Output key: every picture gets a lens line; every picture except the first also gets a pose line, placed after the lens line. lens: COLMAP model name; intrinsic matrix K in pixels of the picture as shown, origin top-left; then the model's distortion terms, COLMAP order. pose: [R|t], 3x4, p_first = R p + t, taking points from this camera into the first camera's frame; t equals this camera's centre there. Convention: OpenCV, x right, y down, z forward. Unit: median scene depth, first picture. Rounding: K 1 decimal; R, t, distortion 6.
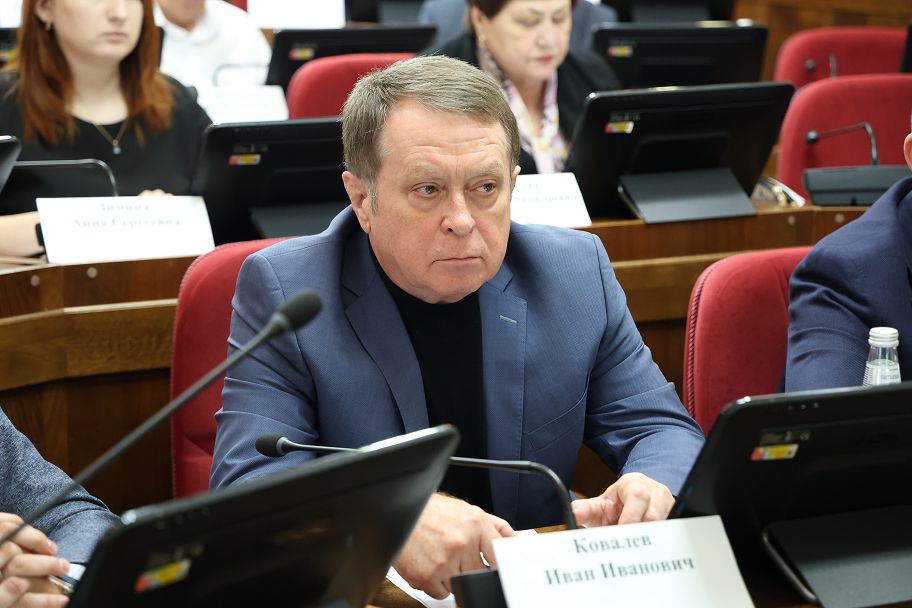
lens RADIAL K [[2328.5, 0, 456.0], [0, 2328.5, 304.0], [0, 0, 1]] dist [-0.019431, 0.547304]
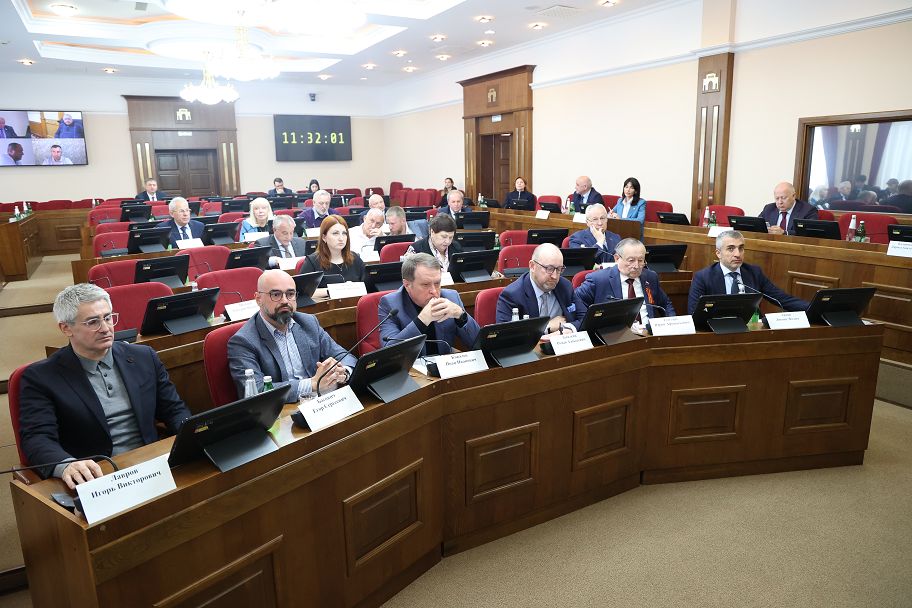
lens RADIAL K [[627.4, 0, 456.0], [0, 627.4, 304.0], [0, 0, 1]] dist [-0.007269, -0.001399]
pose [[0.997585, -0.039034, 0.057456, -0.007396], [0.038395, 0.999188, 0.012175, -0.013348], [-0.057885, -0.009939, 0.998274, -0.187623]]
